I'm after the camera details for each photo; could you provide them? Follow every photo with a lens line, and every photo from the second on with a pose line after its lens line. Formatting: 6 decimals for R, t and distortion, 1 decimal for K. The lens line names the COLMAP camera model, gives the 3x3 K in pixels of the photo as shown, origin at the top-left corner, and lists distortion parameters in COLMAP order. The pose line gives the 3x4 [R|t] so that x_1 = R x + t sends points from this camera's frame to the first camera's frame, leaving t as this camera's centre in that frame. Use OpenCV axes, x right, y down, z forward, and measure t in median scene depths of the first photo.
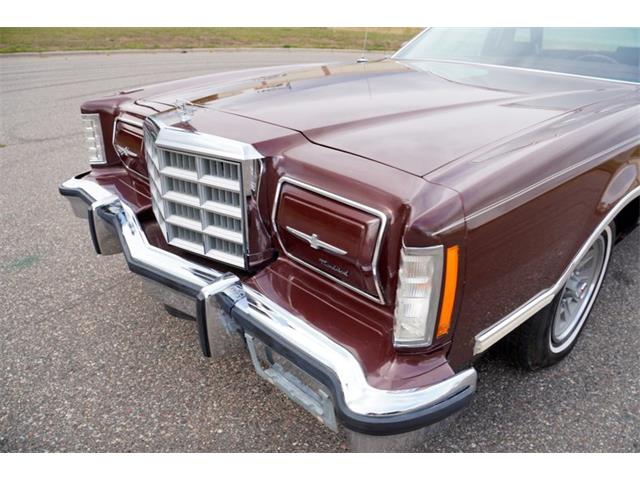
lens RADIAL K [[477.5, 0, 318.7], [0, 477.5, 231.8], [0, 0, 1]] dist [-0.125560, 0.091053]
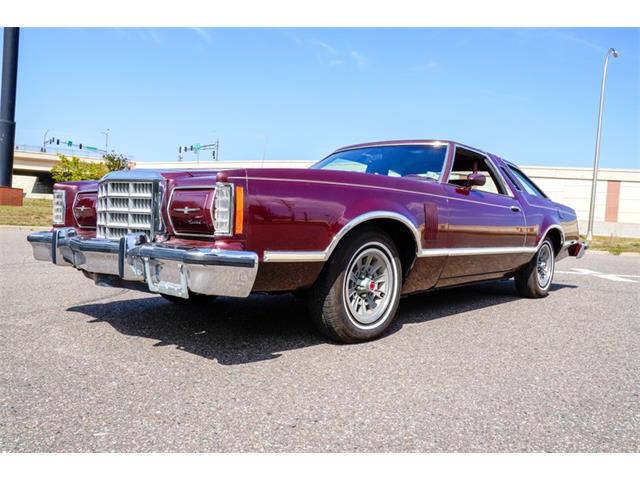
lens RADIAL K [[477.5, 0, 318.7], [0, 477.5, 231.8], [0, 0, 1]] dist [-0.125560, 0.091053]
pose [[0.990987, 0.019164, 0.132581, 0.250436], [0.032188, 0.926654, -0.374536, 0.773730], [-0.130034, 0.375428, 0.917685, -0.754768]]
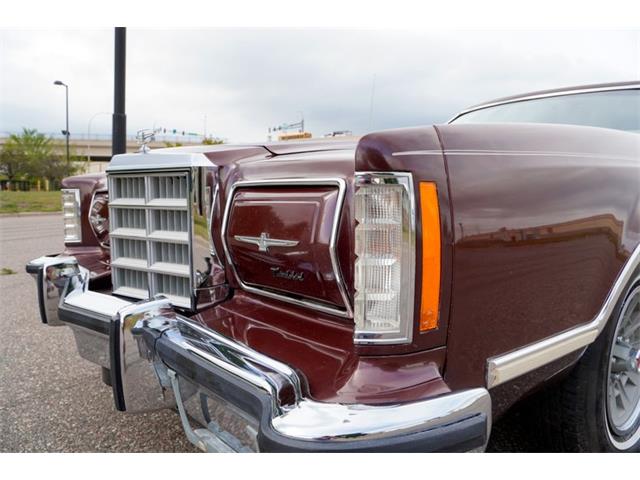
lens RADIAL K [[477.5, 0, 318.7], [0, 477.5, 231.8], [0, 0, 1]] dist [-0.125560, 0.091053]
pose [[0.998590, -0.017635, -0.050075, 0.108079], [0.000458, 0.946040, -0.324051, 0.229248], [0.053088, 0.323571, 0.944714, 0.243954]]
